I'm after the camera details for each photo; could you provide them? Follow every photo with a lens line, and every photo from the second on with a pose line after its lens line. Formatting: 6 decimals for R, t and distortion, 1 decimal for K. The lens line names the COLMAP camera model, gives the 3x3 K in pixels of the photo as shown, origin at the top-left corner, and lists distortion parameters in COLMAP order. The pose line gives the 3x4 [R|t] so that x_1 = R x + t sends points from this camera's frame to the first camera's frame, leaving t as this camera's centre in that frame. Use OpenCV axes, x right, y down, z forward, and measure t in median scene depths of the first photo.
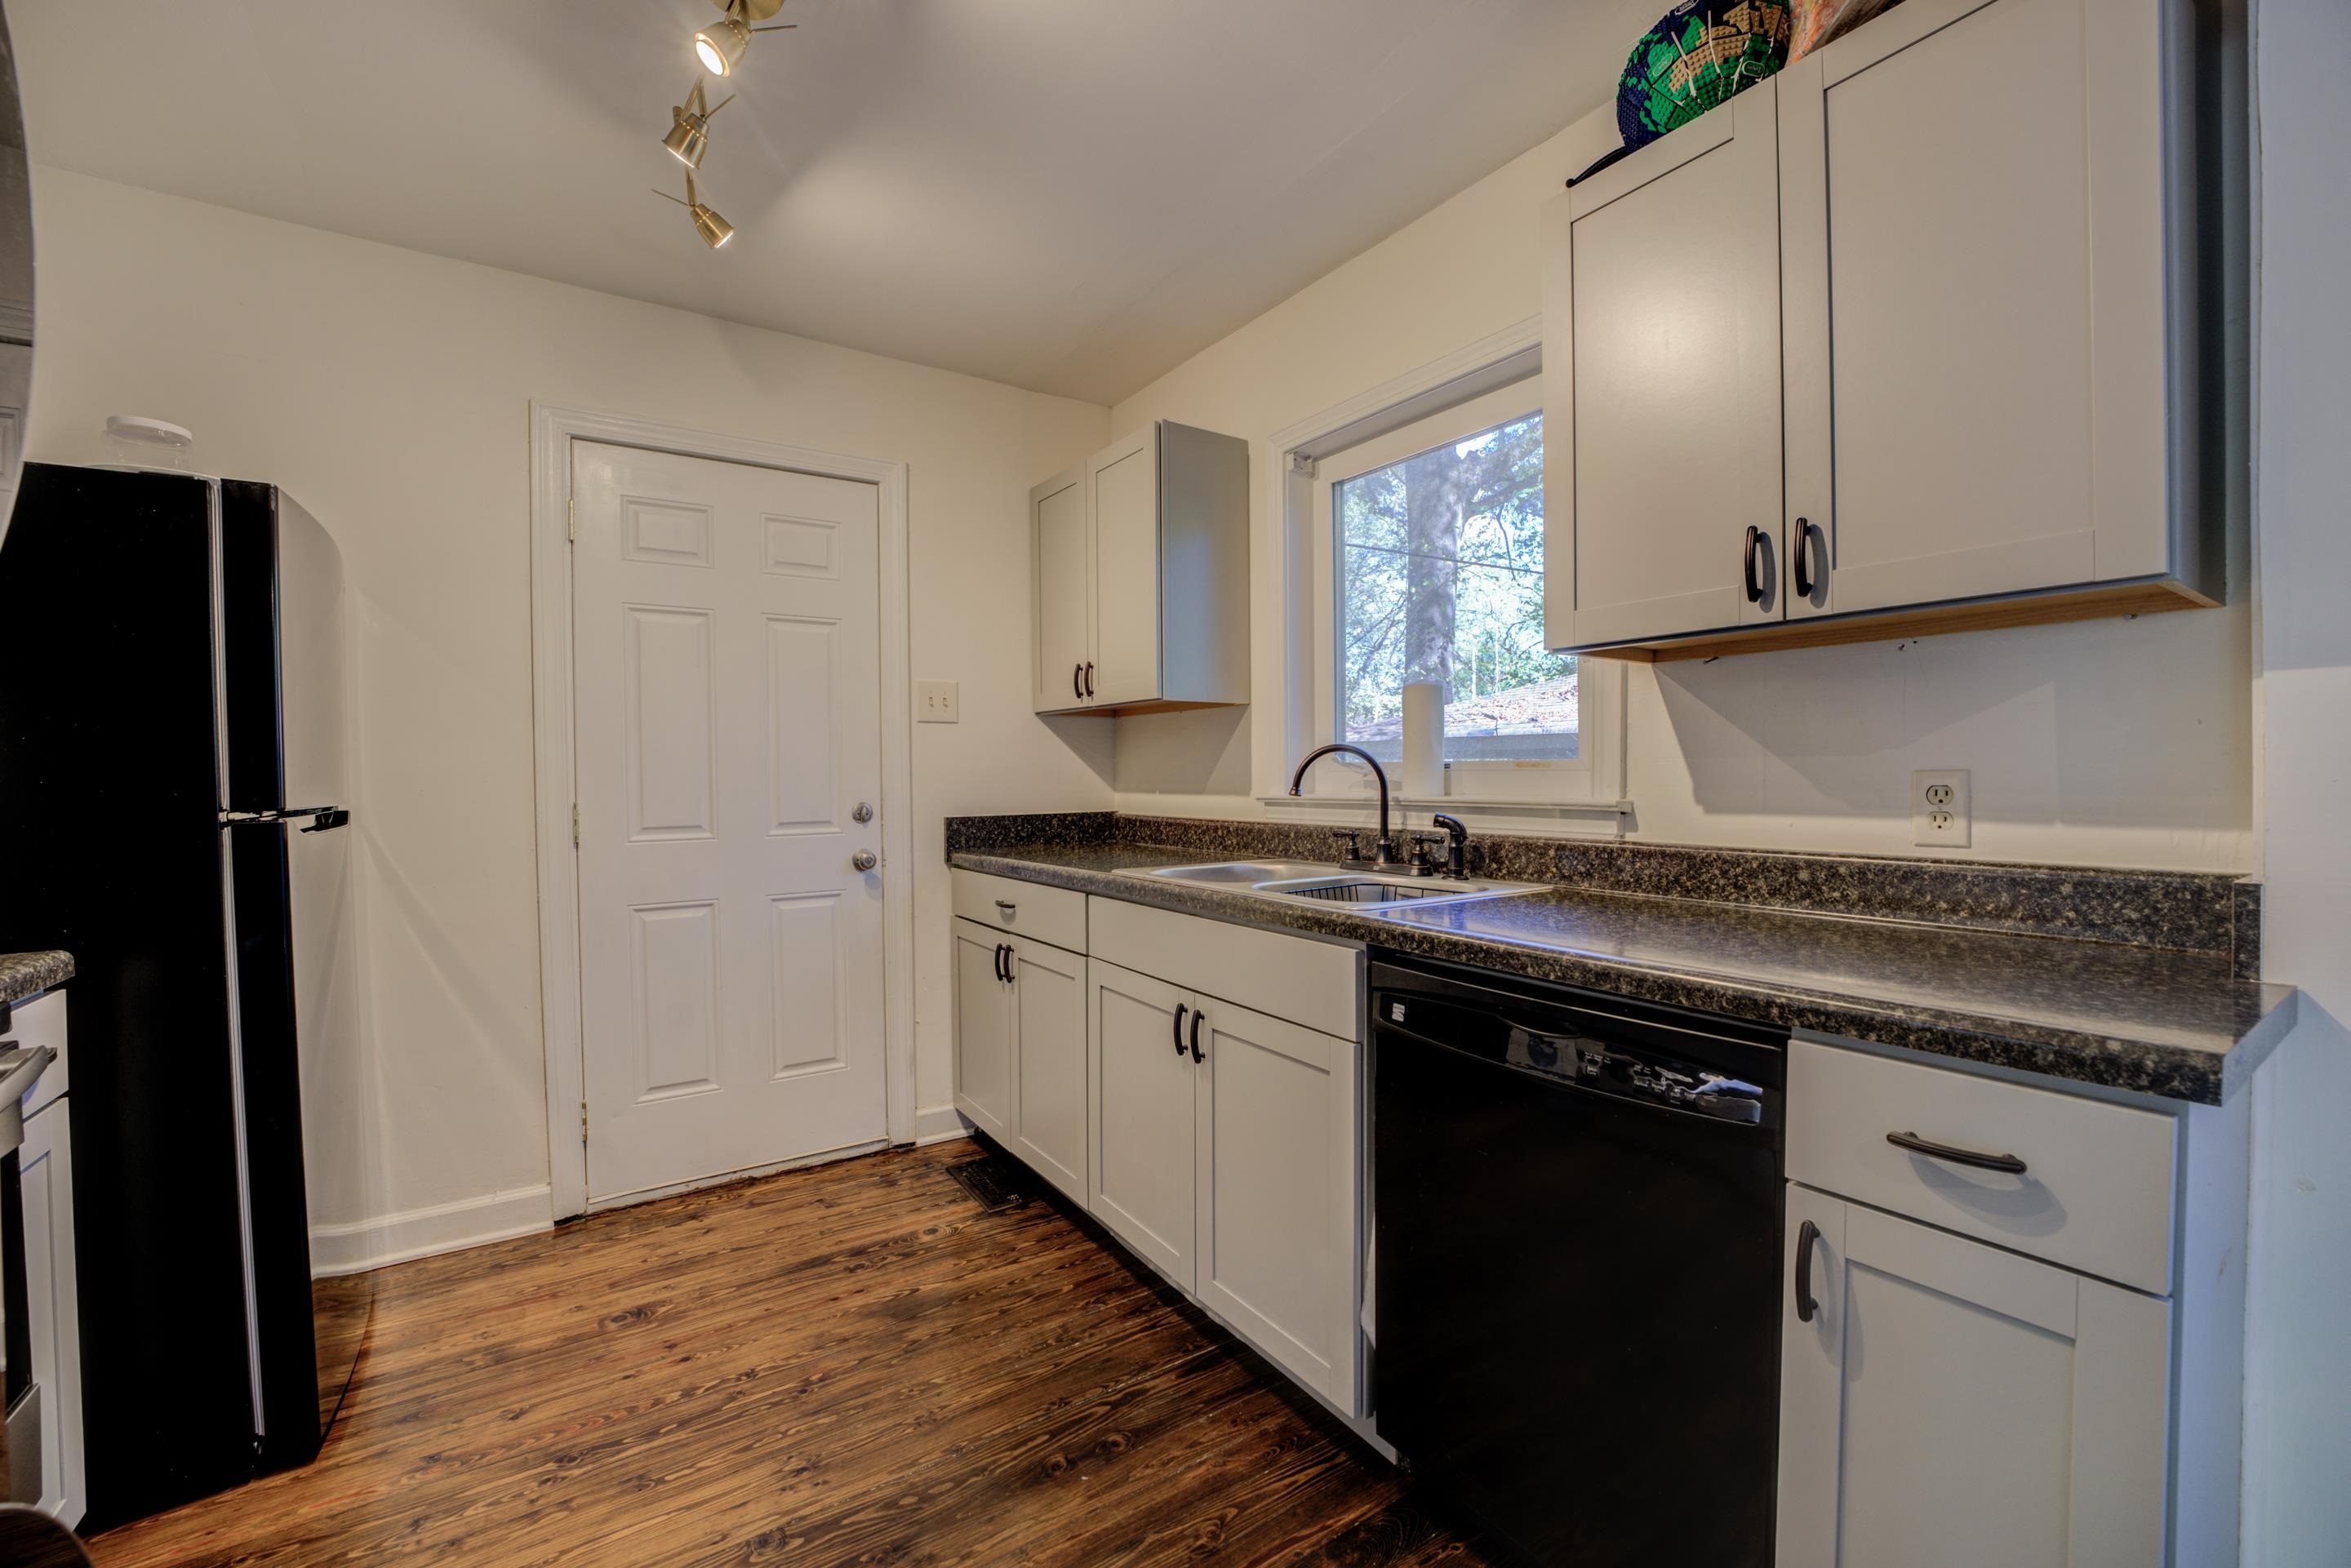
lens RADIAL K [[947.2, 0, 1169.0], [0, 947.2, 787.8], [0, 0, 1]] dist [-0.030742, 0.005612]
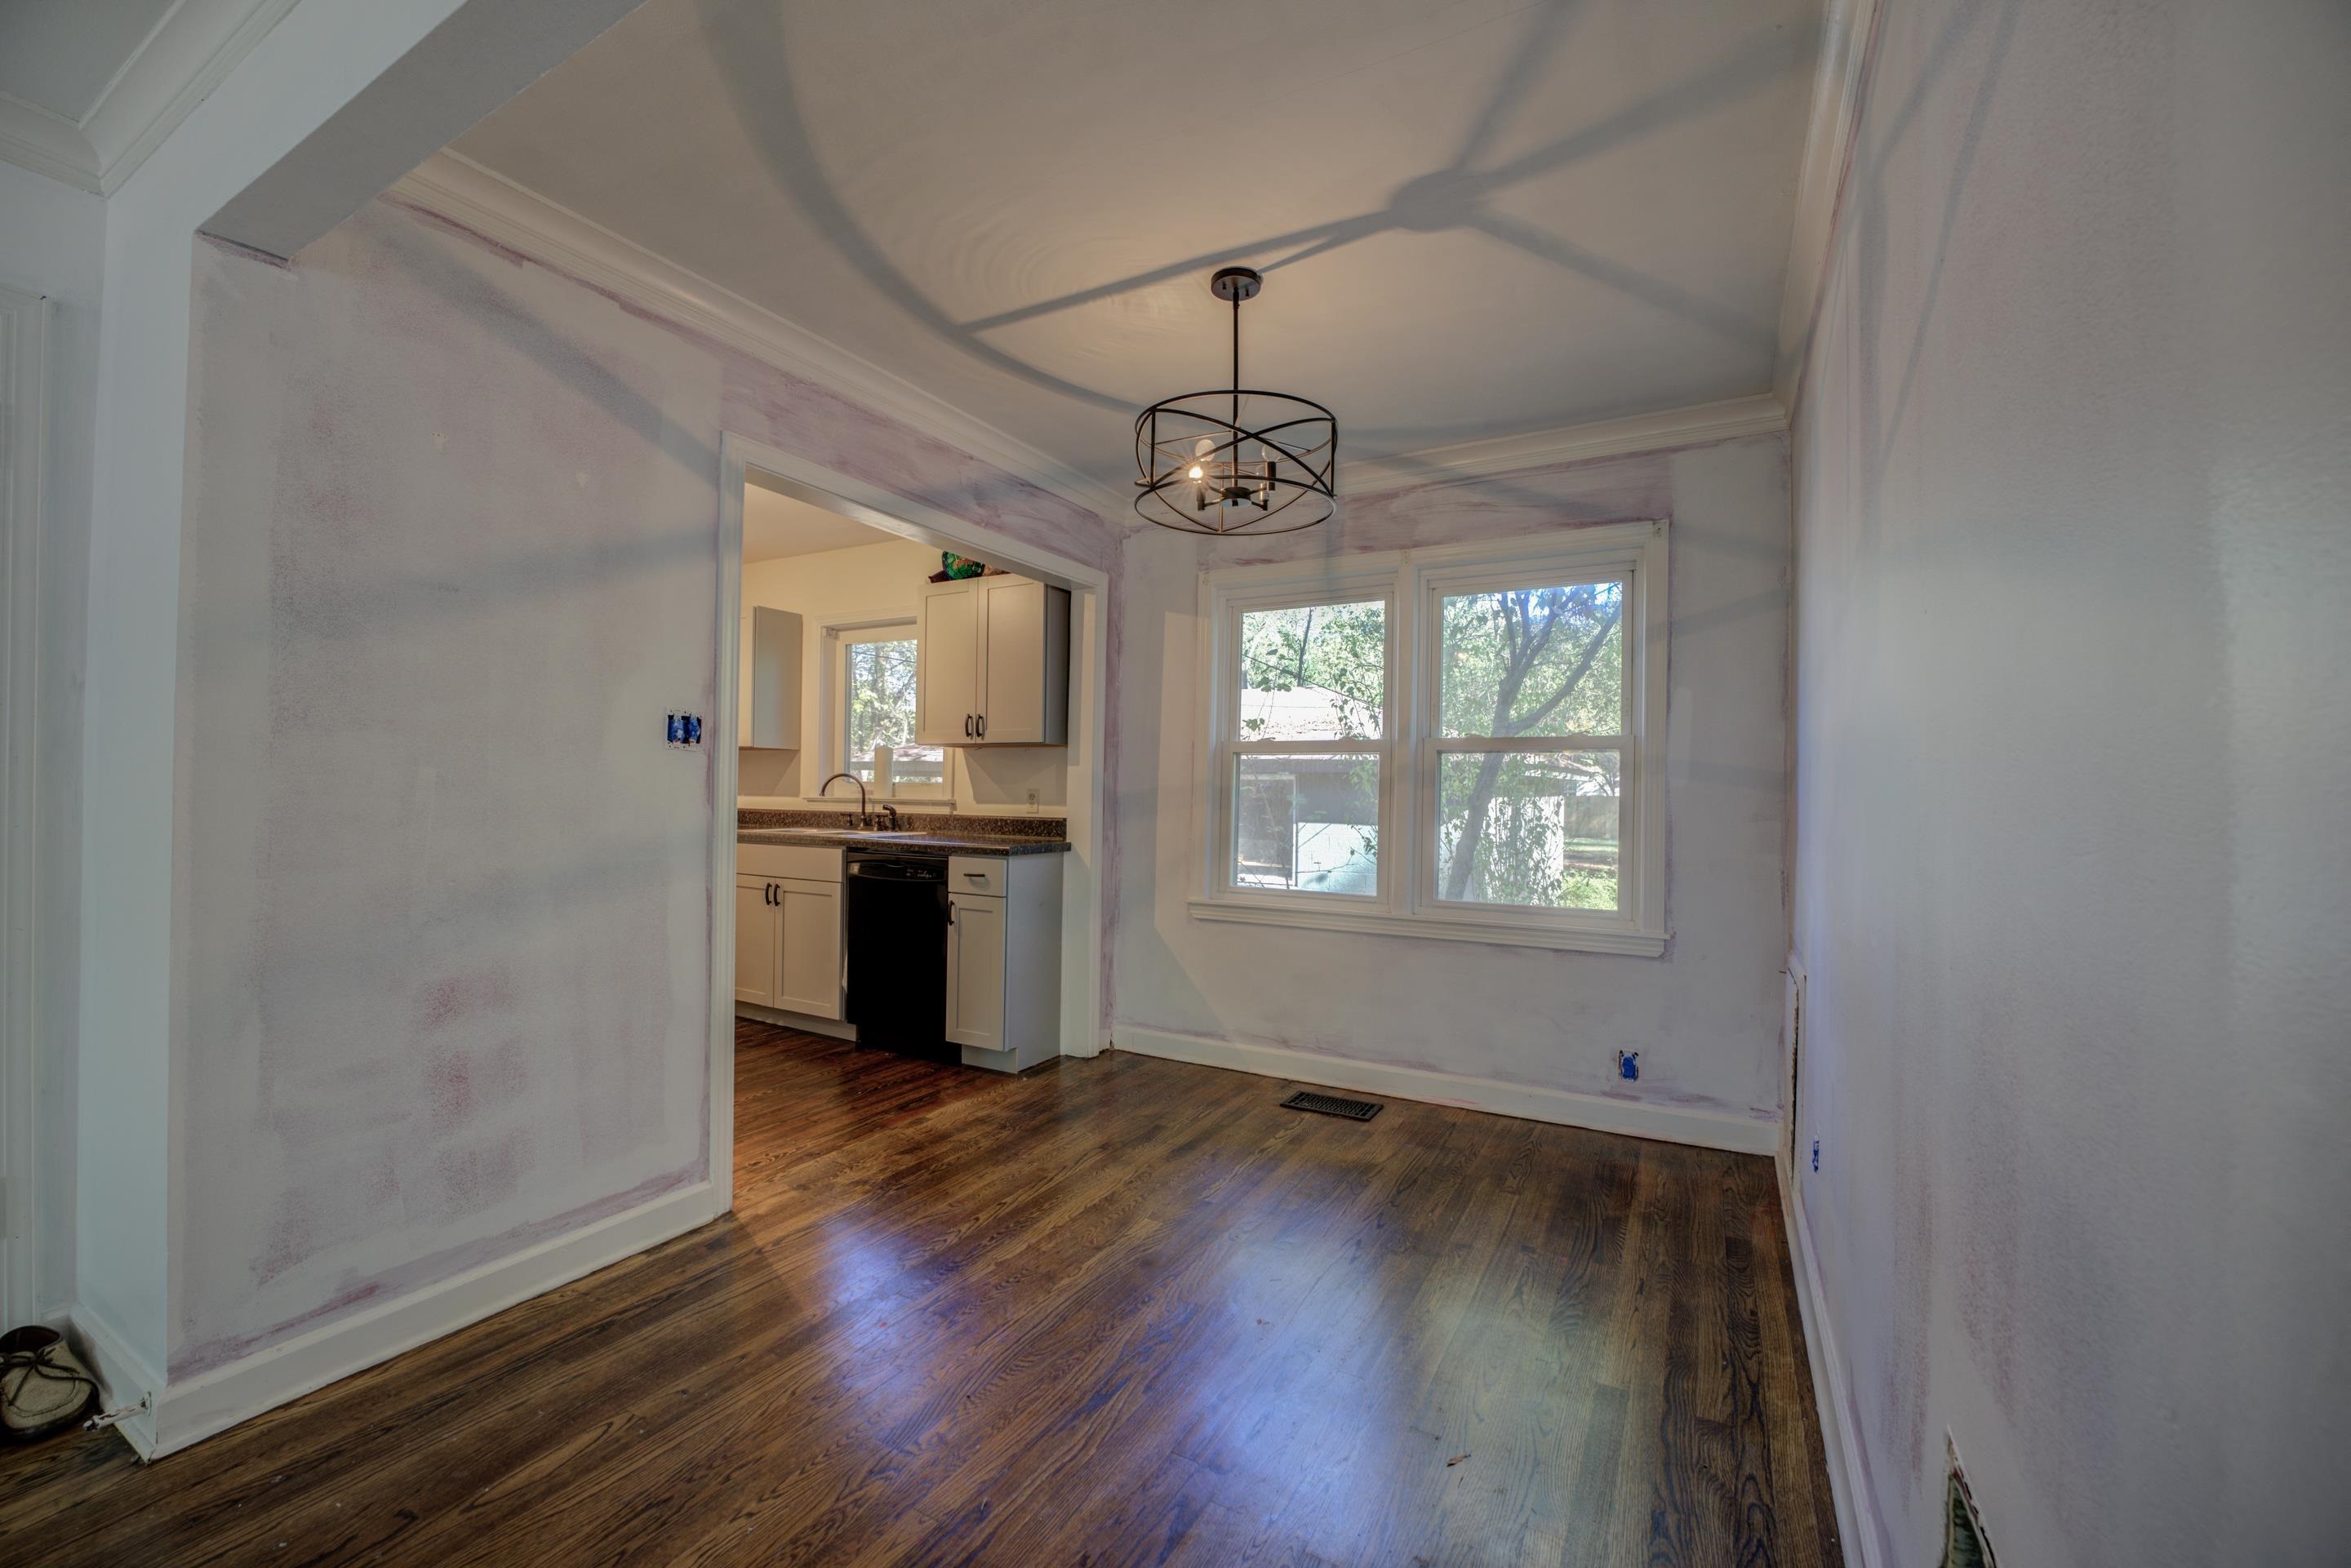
lens RADIAL K [[947.2, 0, 1169.0], [0, 947.2, 787.8], [0, 0, 1]] dist [-0.030742, 0.005612]
pose [[0.890424, 0.020852, 0.454653, -0.164546], [-0.013498, 0.999720, -0.019414, 0.022752], [-0.454931, 0.011150, 0.890457, -1.480316]]
